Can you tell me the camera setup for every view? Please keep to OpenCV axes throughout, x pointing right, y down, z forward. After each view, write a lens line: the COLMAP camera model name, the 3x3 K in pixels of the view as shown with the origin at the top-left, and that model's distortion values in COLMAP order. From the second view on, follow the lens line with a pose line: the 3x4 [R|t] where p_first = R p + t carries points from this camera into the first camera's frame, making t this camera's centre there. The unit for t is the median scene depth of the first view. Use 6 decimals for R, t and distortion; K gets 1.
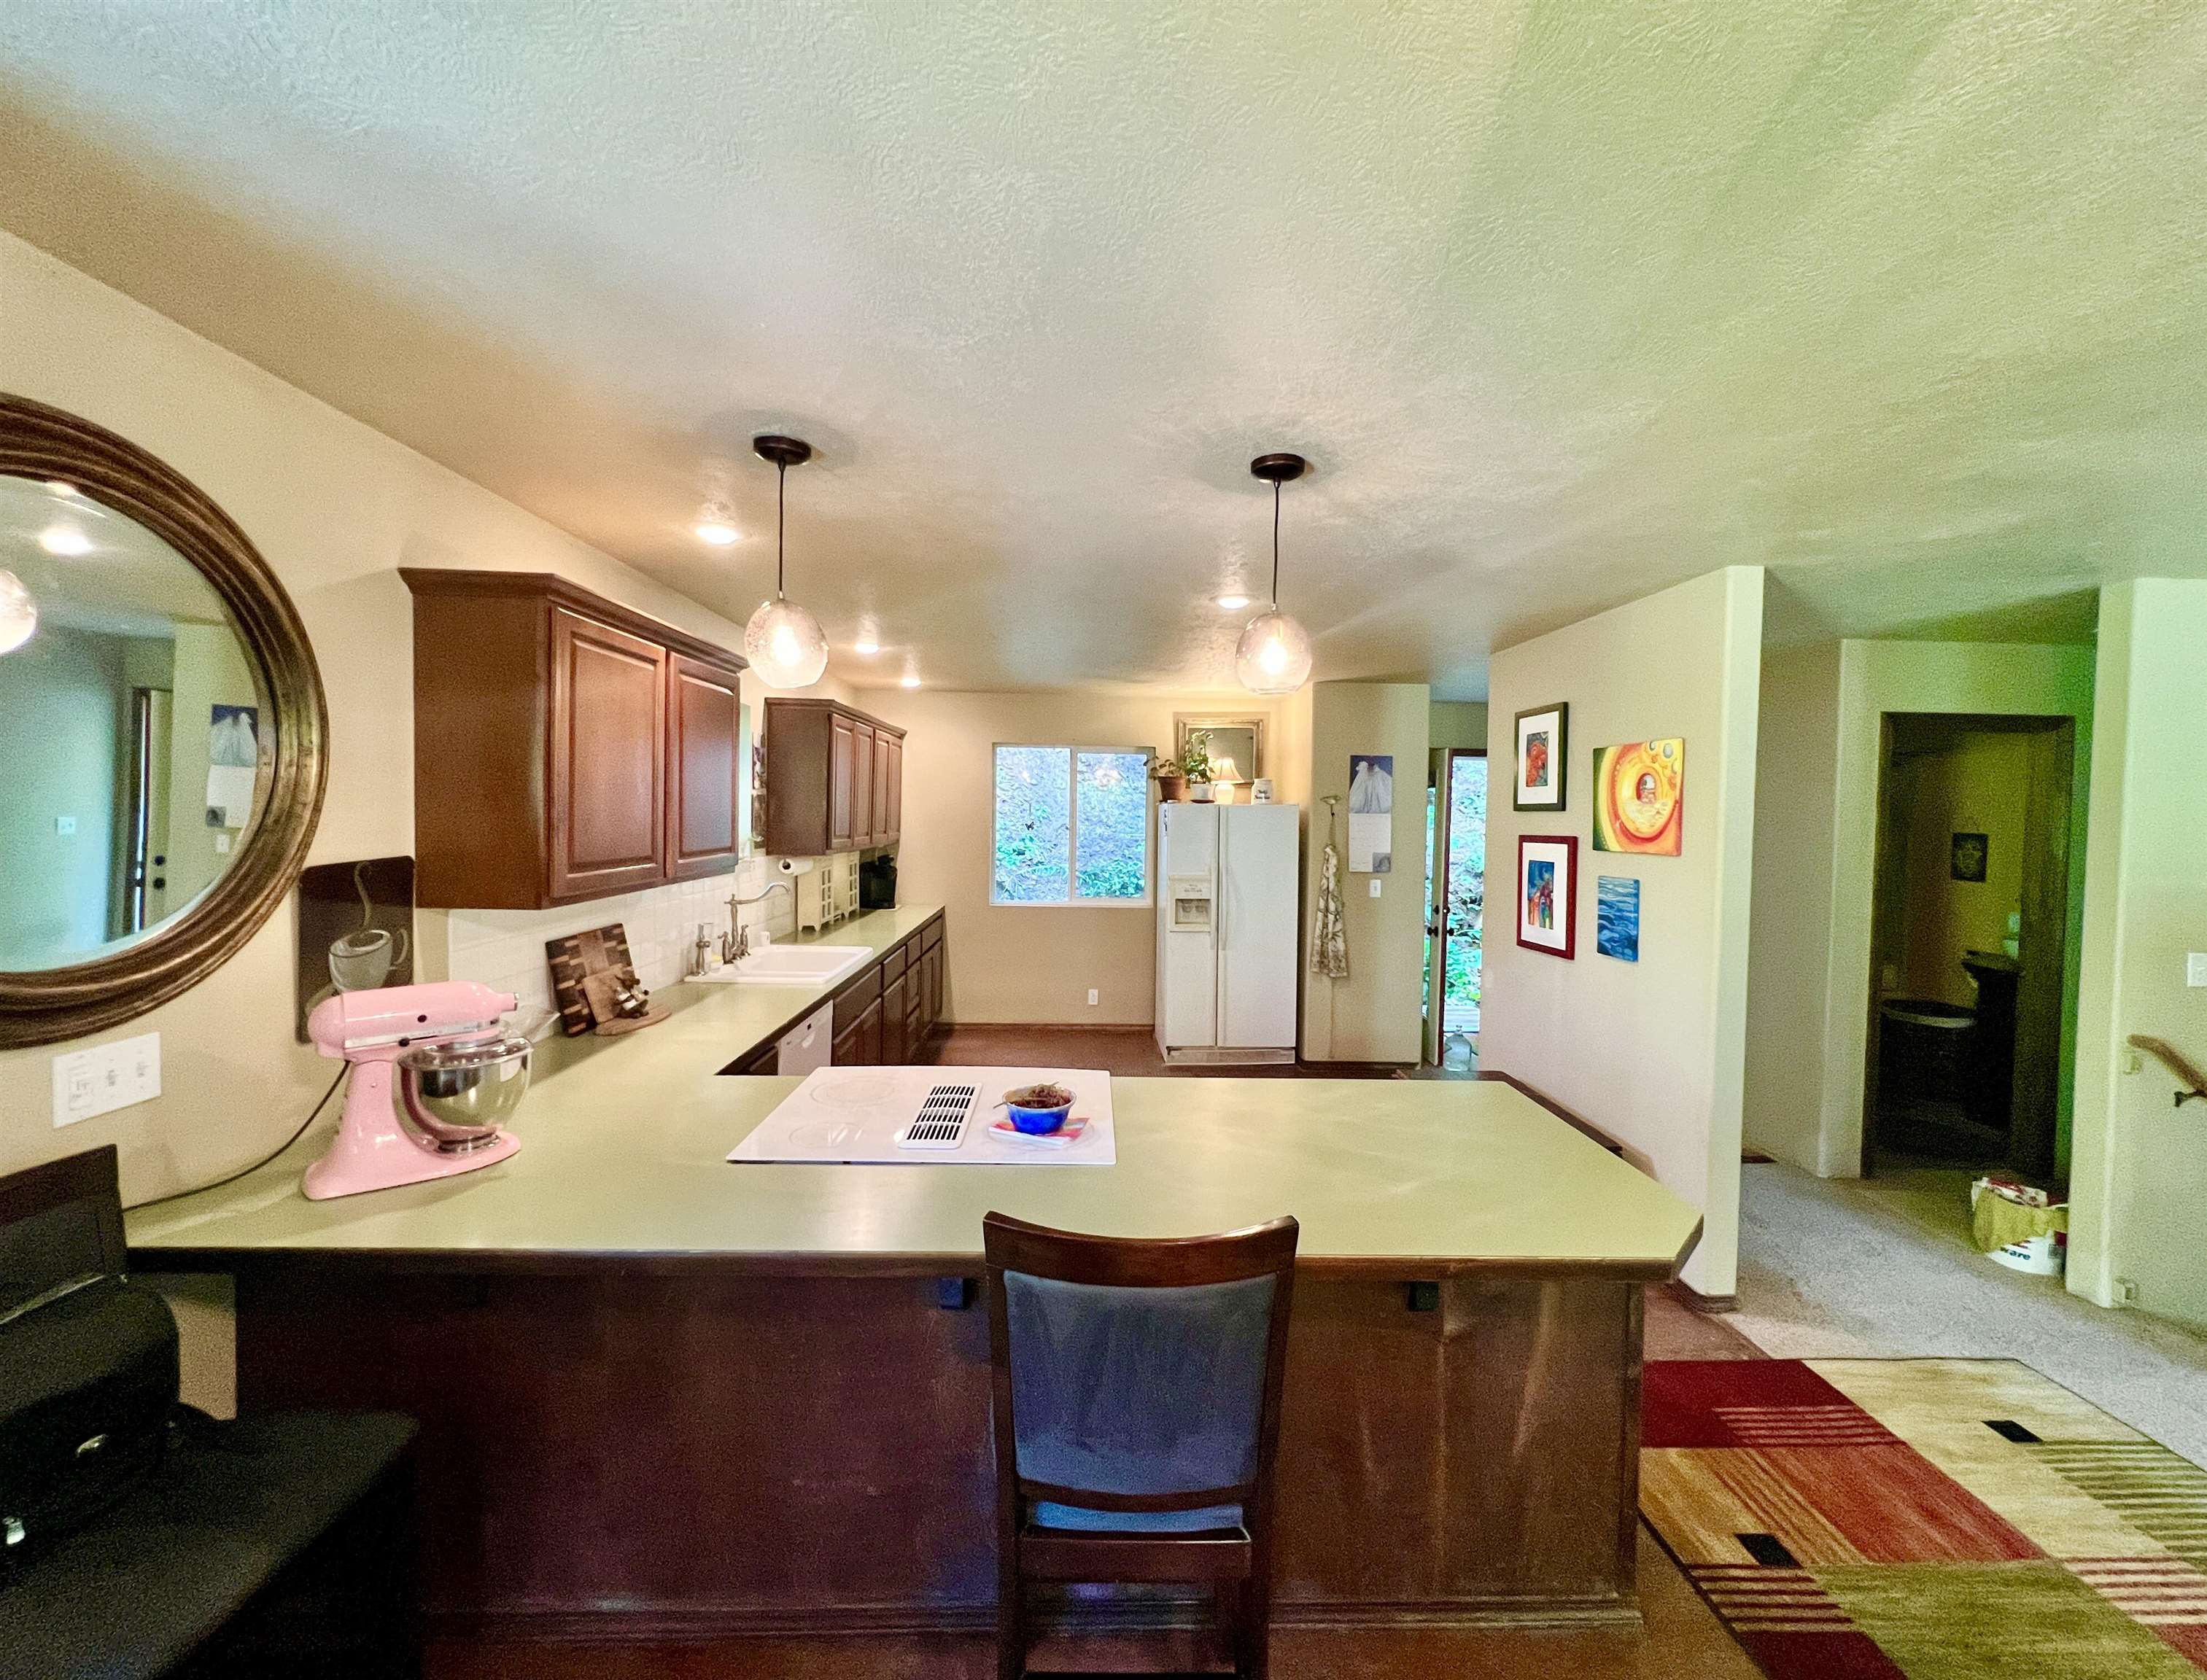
lens RADIAL K [[892.0, 0, 1110.2], [0, 892.0, 835.0], [0, 0, 1]] dist [-0.004373, -0.000528]
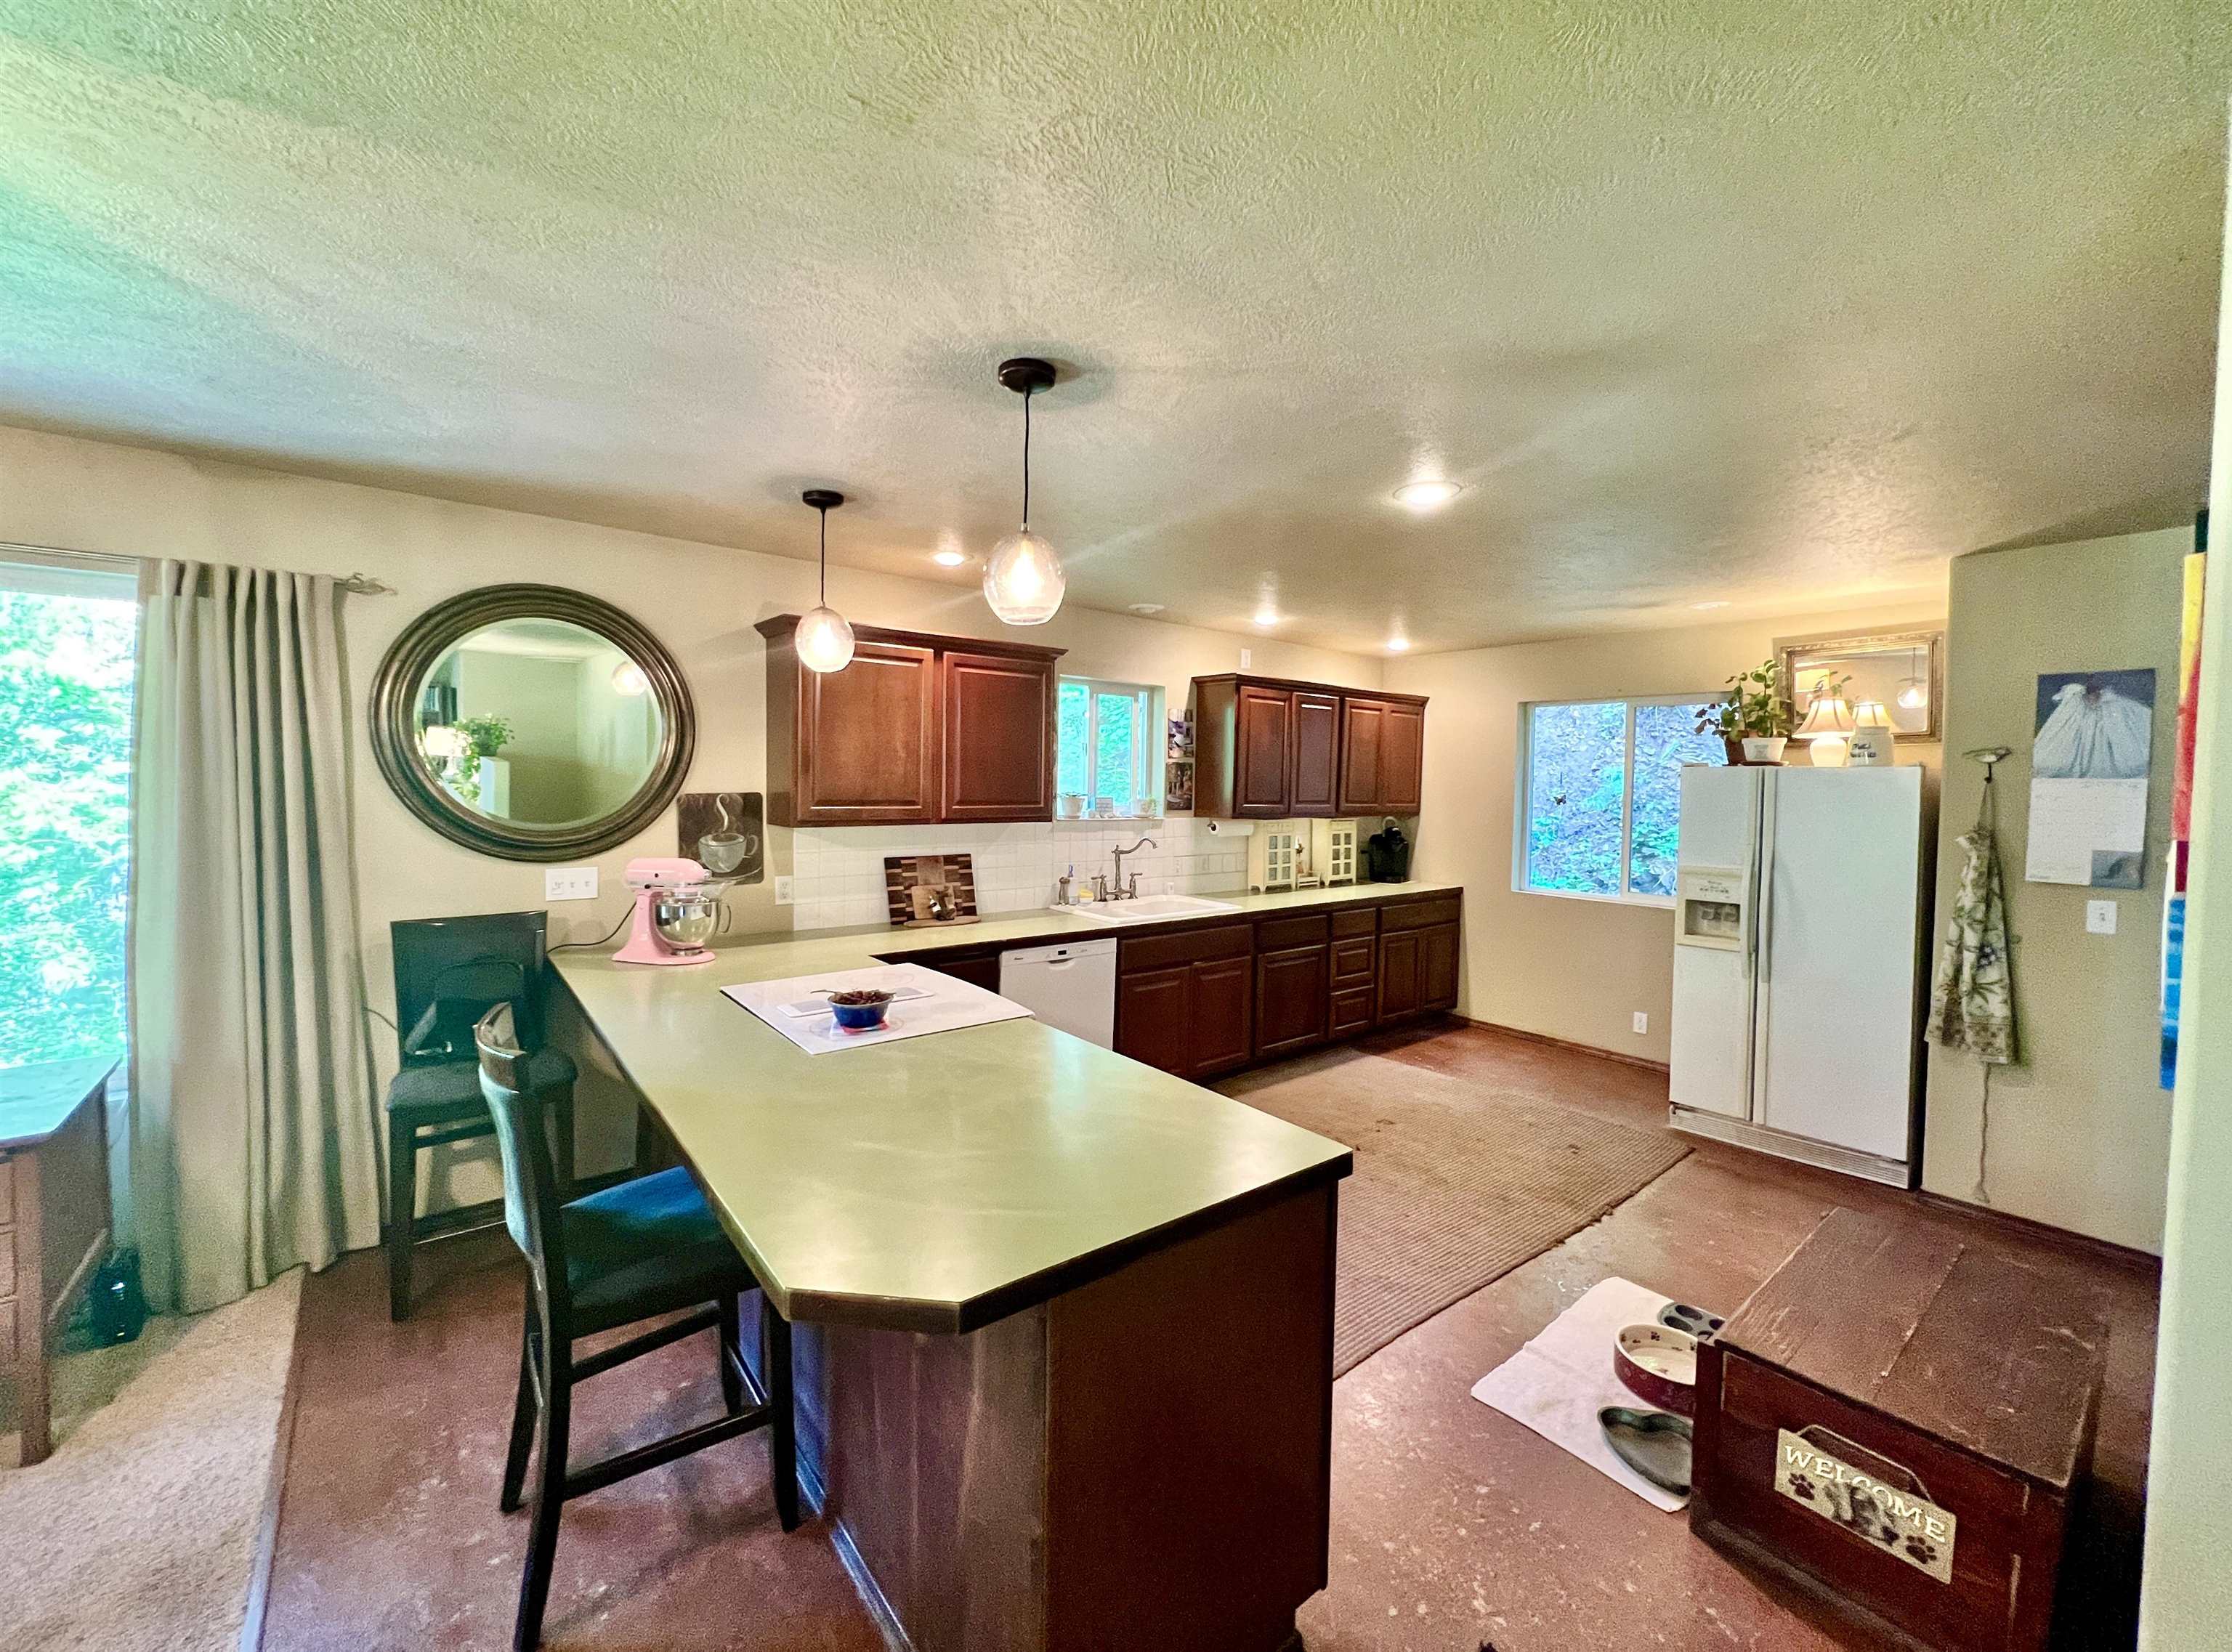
lens RADIAL K [[885.7, 0, 1109.5], [0, 885.7, 809.6], [0, 0, 1]] dist [-0.001080, -0.000098]
pose [[0.600582, 0.019004, -0.799337, 0.368698], [-0.030524, 0.999534, 0.000829, 0.013000], [0.798980, 0.023901, 0.600882, 0.197964]]
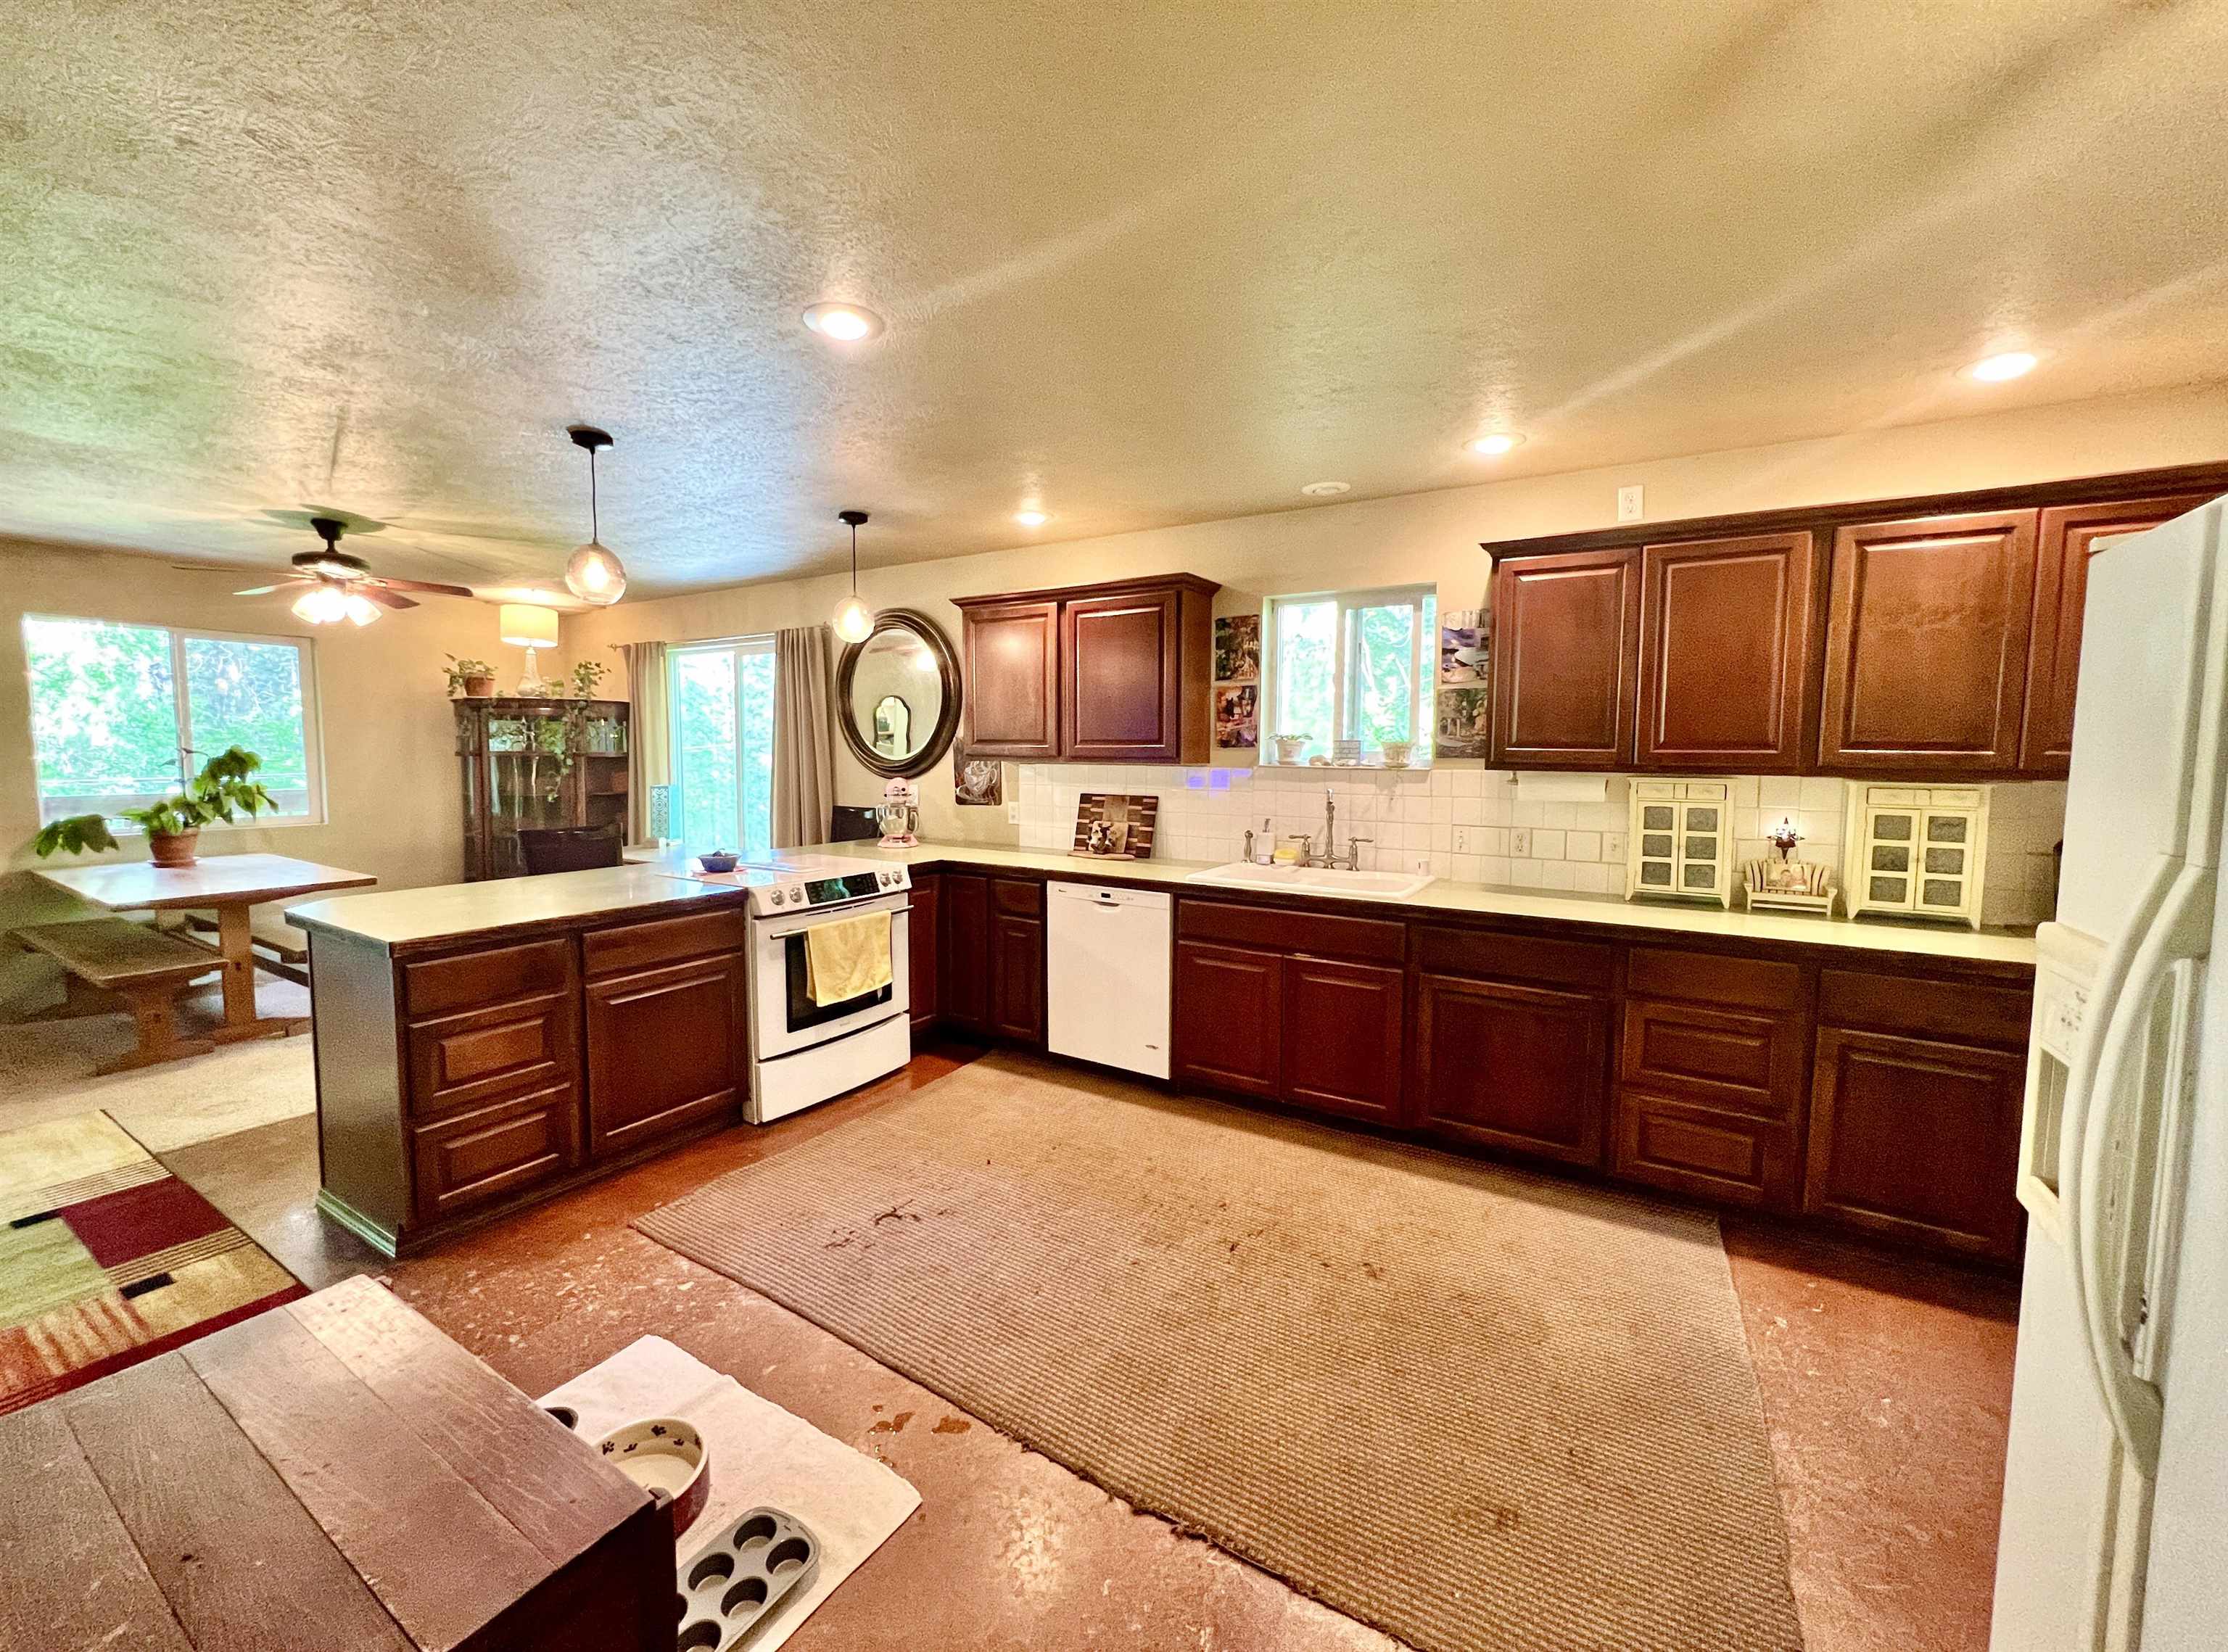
lens RADIAL K [[884.2, 0, 1108.4], [0, 884.2, 814.7], [0, 0, 1]] dist [-0.001080, -0.000098]
pose [[-0.548560, 0.042522, -0.835029, 0.349989], [-0.041121, 0.996125, 0.077739, 0.013612], [0.835100, 0.076981, -0.544686, 0.936192]]
